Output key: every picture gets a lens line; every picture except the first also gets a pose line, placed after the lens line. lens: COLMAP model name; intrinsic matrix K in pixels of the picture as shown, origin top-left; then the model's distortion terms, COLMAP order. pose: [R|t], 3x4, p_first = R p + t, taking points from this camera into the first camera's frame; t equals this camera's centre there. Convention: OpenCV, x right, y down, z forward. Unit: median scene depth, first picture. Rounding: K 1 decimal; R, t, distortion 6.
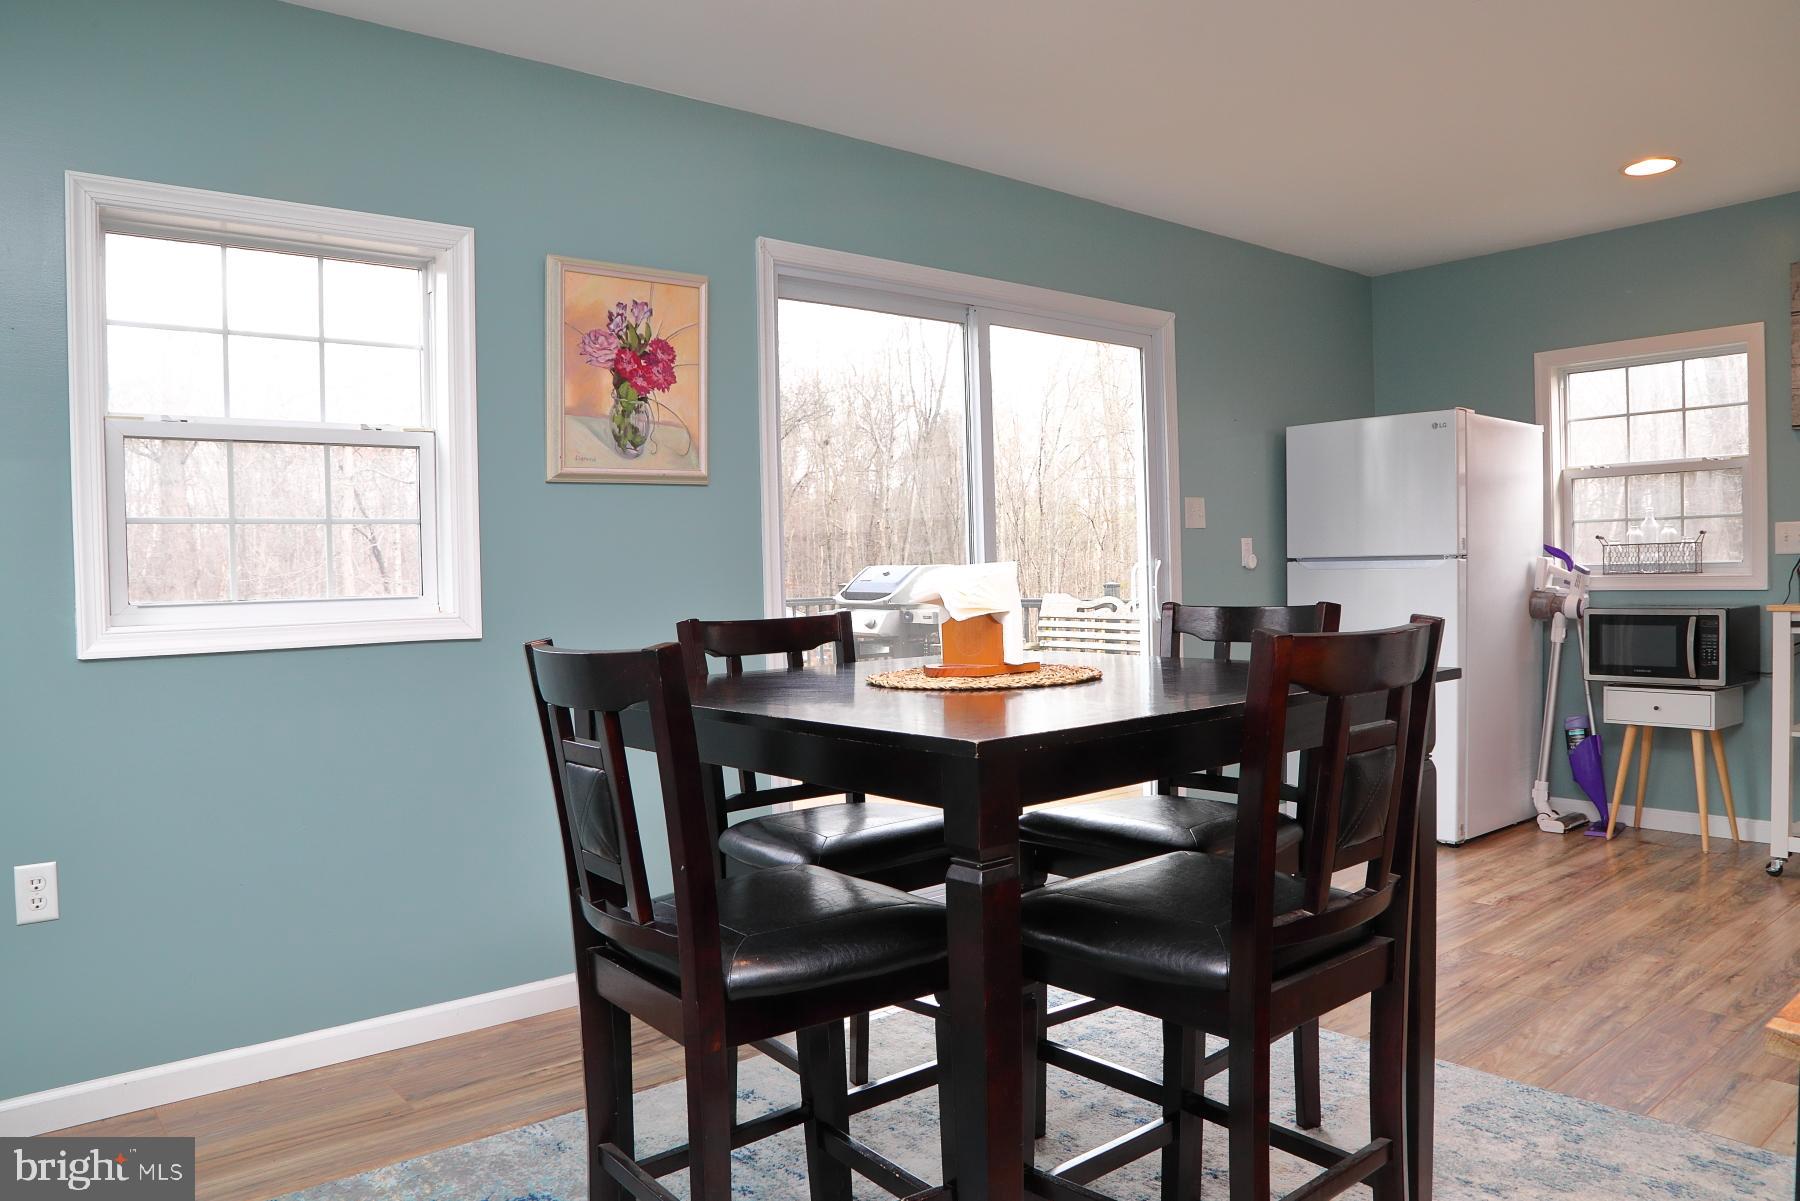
lens RADIAL K [[1261.4, 0, 900.0], [0, 1261.4, 600.5], [0, 0, 1]] dist [-0.130409, 0.082386]
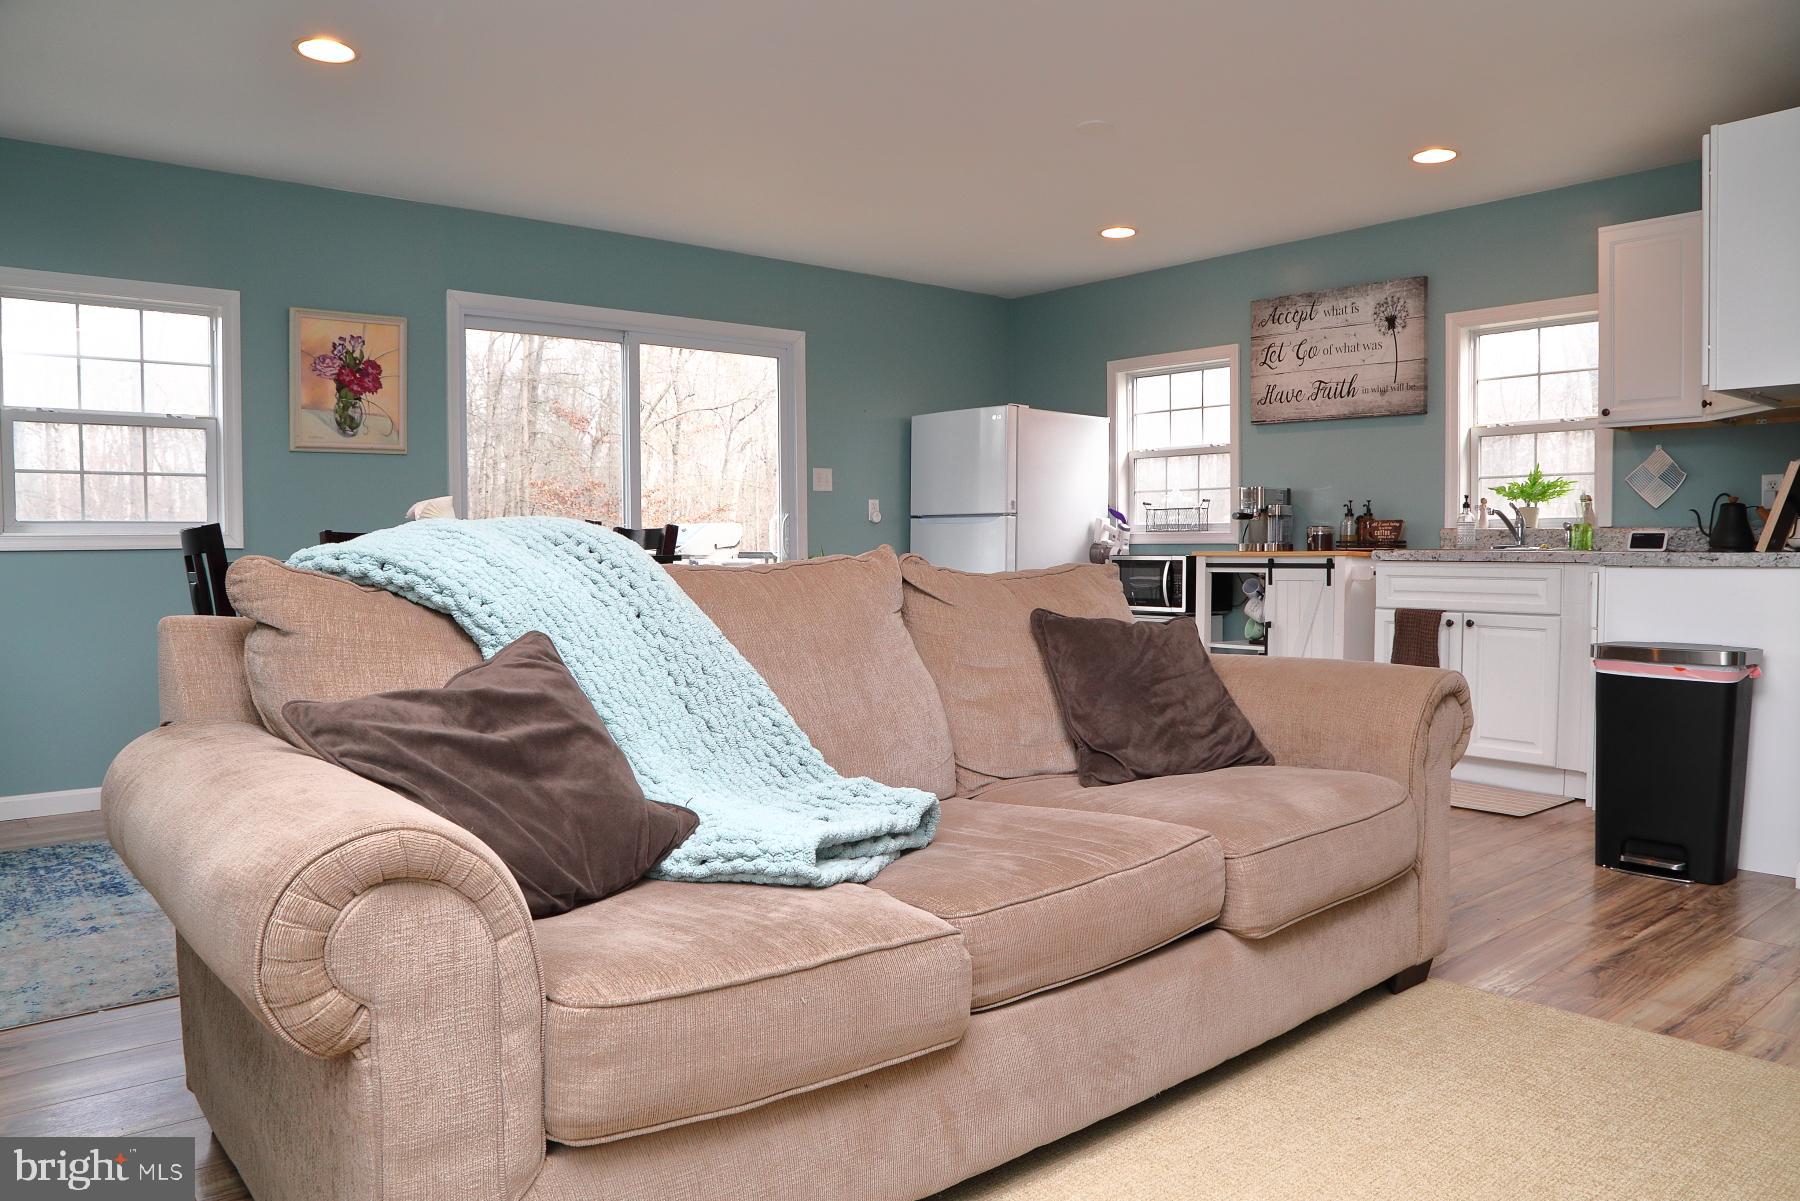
lens RADIAL K [[1261.4, 0, 900.0], [0, 1261.4, 600.5], [0, 0, 1]] dist [-0.130409, 0.082386]
pose [[0.999797, 0.019154, 0.006314, 0.352004], [-0.019282, 0.999597, 0.020831, 0.034059], [-0.005912, -0.020948, 0.999763, -0.408955]]
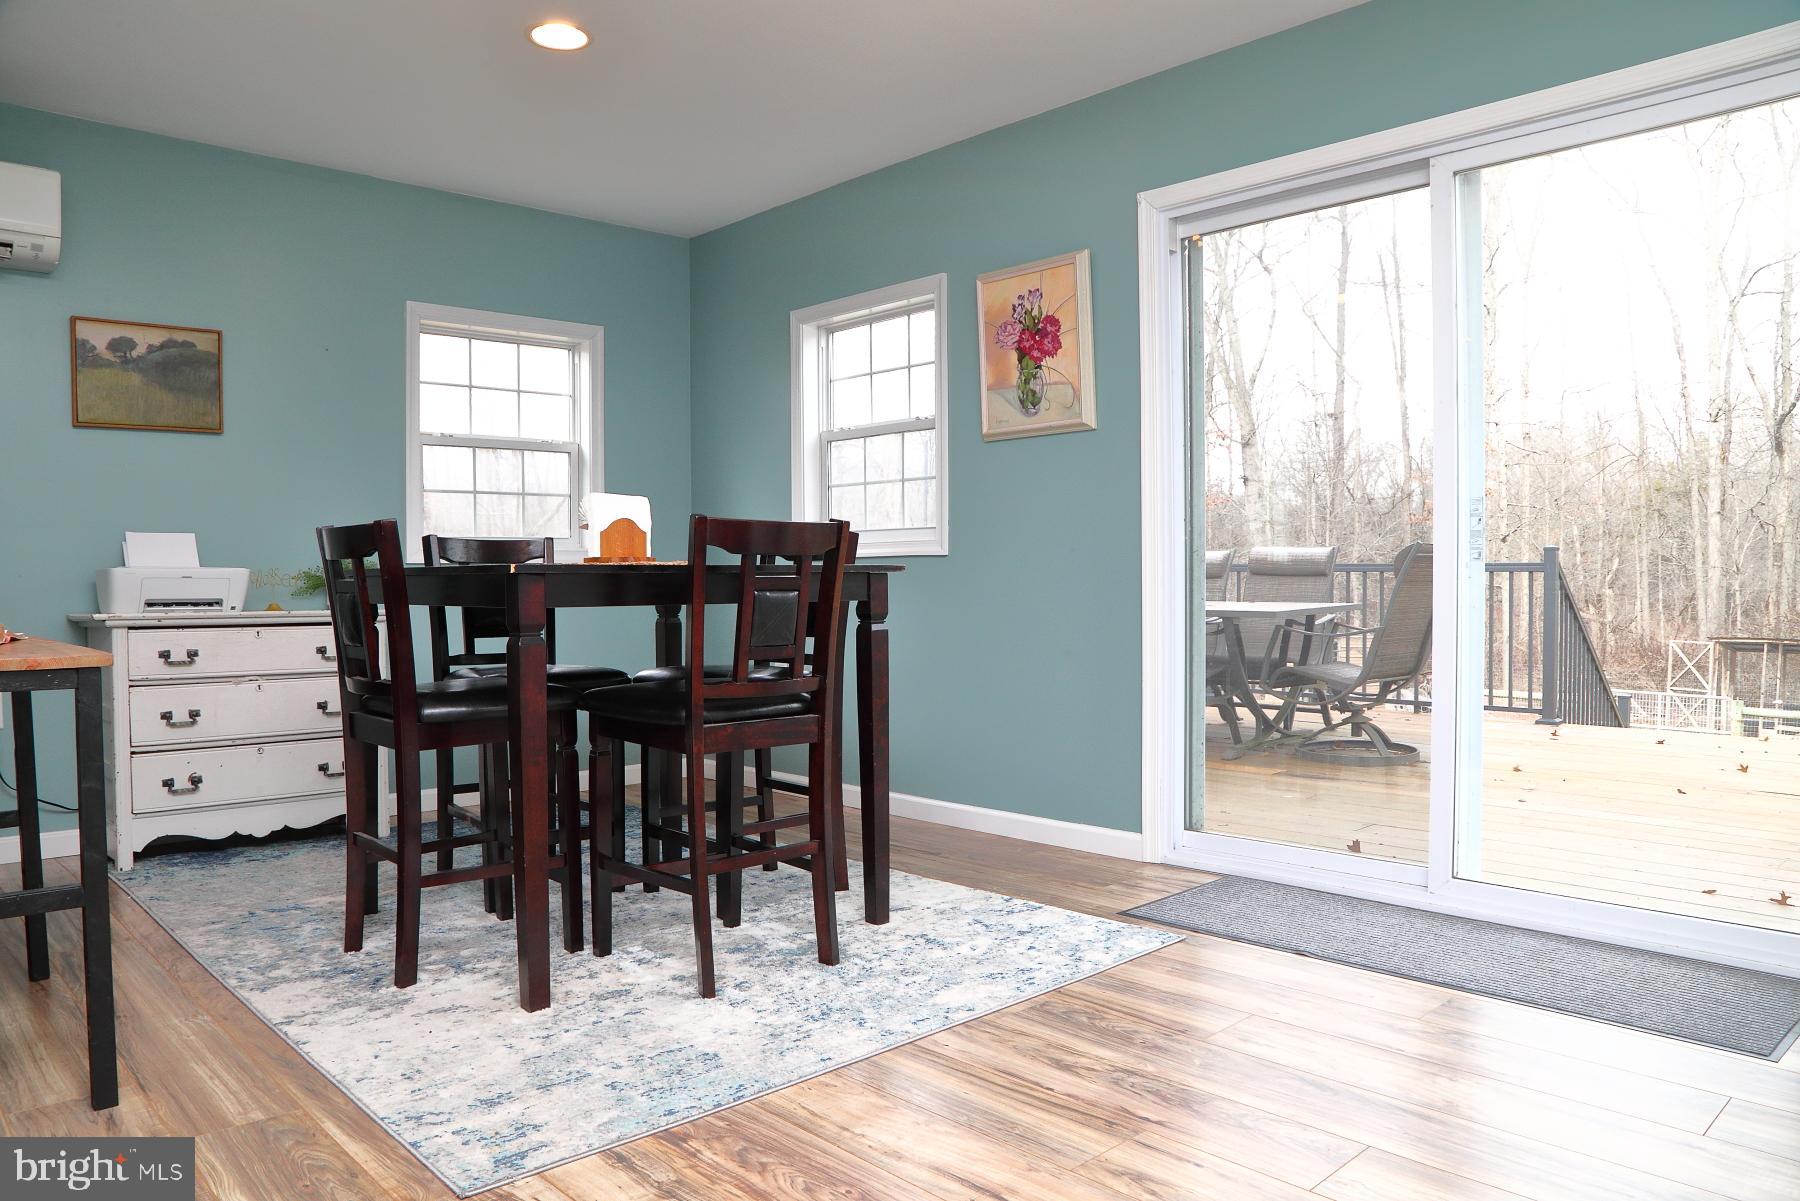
lens RADIAL K [[1261.4, 0, 900.0], [0, 1261.4, 600.5], [0, 0, 1]] dist [-0.130409, 0.082386]
pose [[0.045653, 0.026777, -0.998598, 0.782888], [-0.041218, 0.998840, 0.024899, 0.033532], [0.998107, 0.040024, 0.046704, 0.618198]]
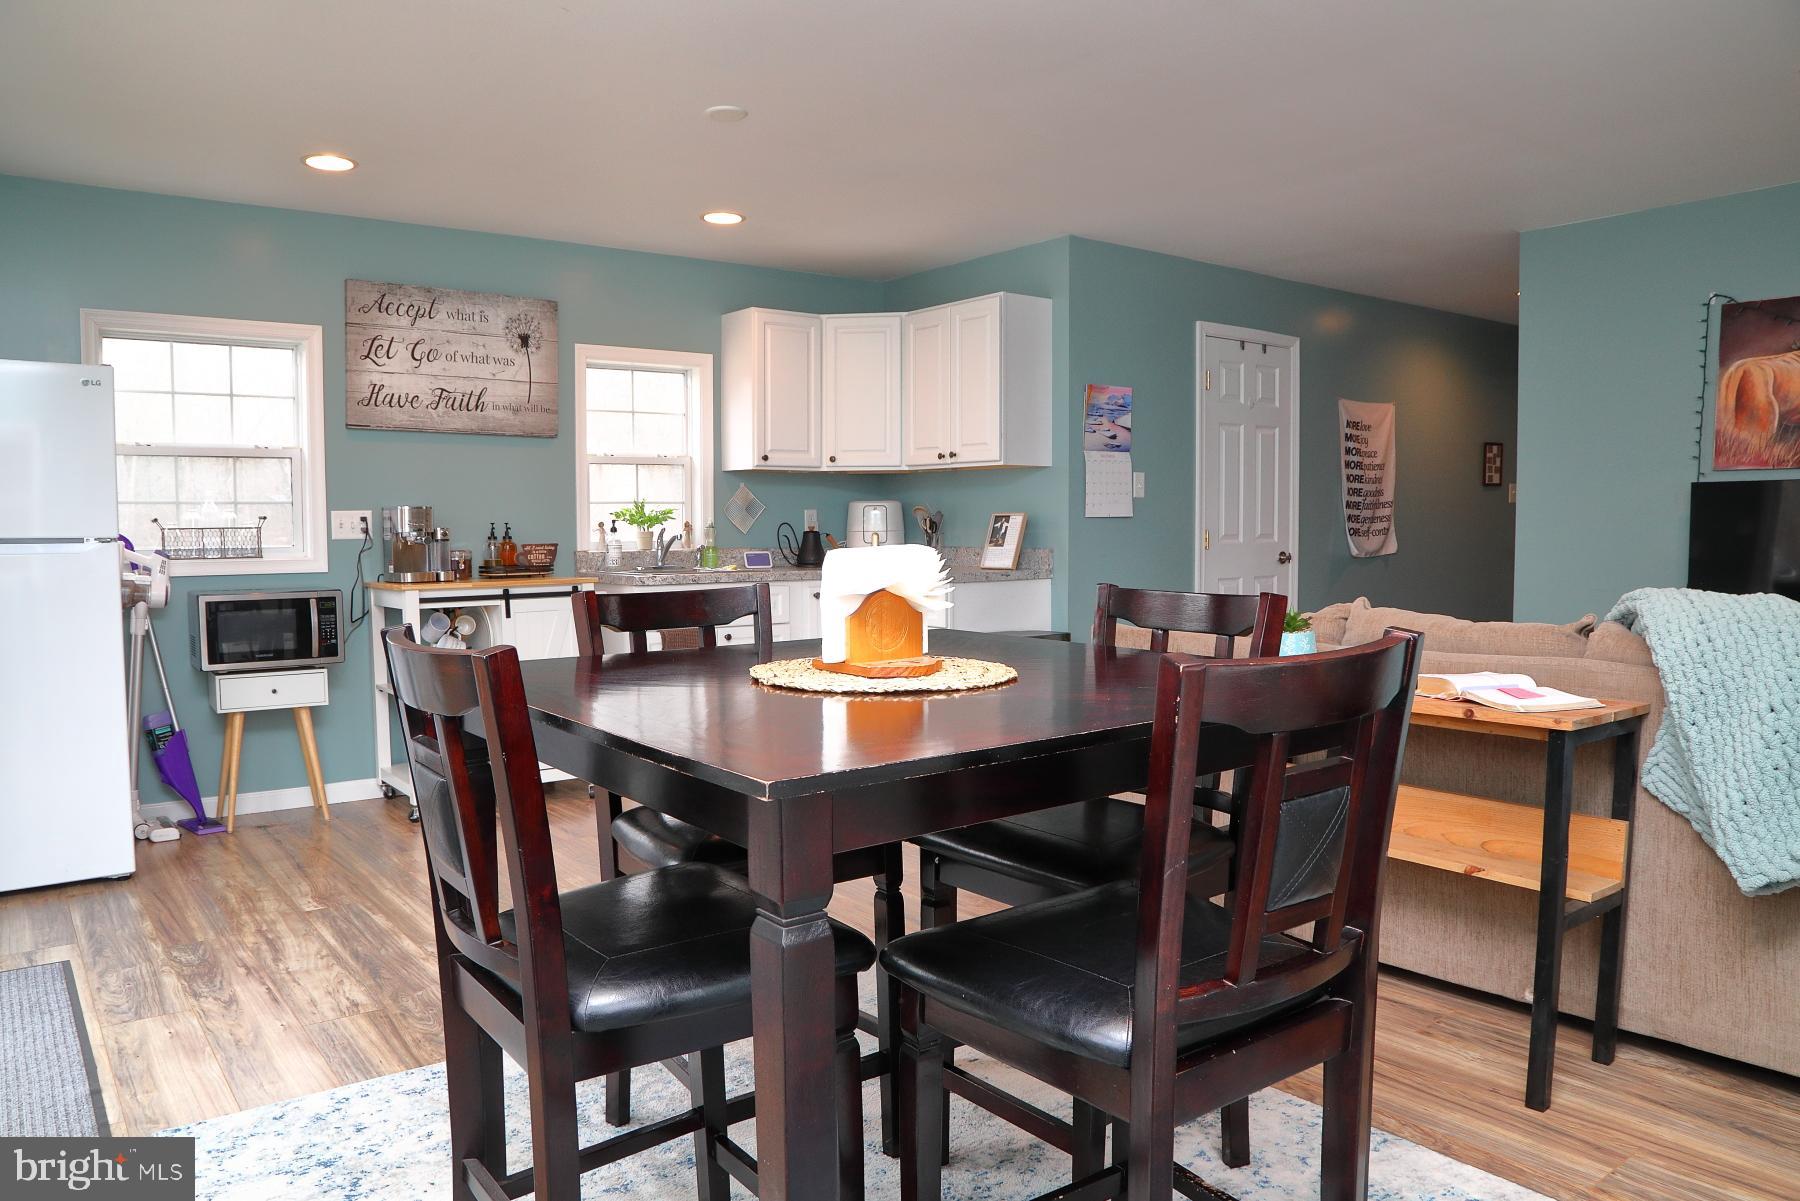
lens RADIAL K [[1261.4, 0, 900.0], [0, 1261.4, 600.5], [0, 0, 1]] dist [-0.130409, 0.082386]
pose [[0.041976, -0.037853, 0.998401, -0.391674], [0.023603, 0.999041, 0.036885, -0.012820], [-0.998840, 0.022017, 0.042829, 0.453258]]
